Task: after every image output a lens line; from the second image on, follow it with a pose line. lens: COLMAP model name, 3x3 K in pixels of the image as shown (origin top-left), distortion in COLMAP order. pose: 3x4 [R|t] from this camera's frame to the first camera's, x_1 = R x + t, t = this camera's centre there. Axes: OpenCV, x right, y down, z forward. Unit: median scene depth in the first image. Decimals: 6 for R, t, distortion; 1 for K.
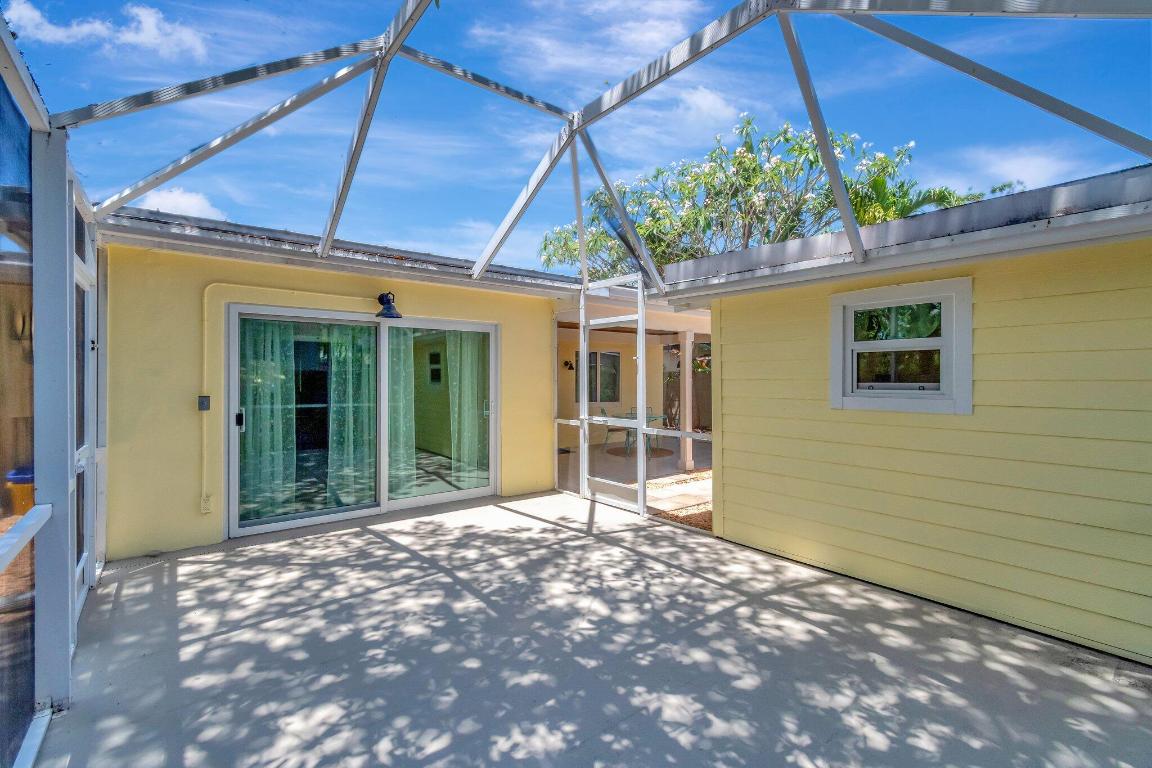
lens RADIAL K [[519.7, 0, 575.7], [0, 519.7, 384.2], [0, 0, 1]] dist [0.002320, 0.000797]
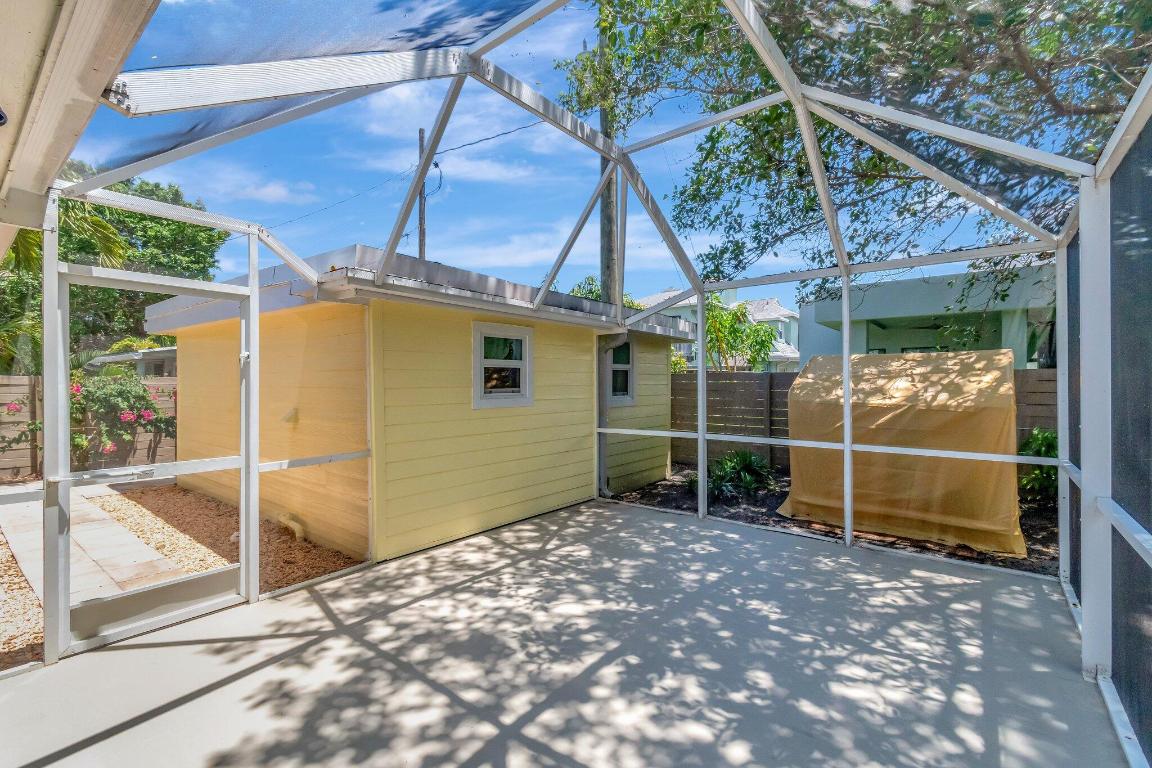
lens RADIAL K [[519.7, 0, 575.7], [0, 519.7, 384.2], [0, 0, 1]] dist [0.002320, 0.000797]
pose [[-0.239620, 0.003643, 0.970860, -0.823256], [0.023286, 0.999727, 0.001996, -0.010760], [-0.970587, 0.023086, -0.239640, 1.053829]]
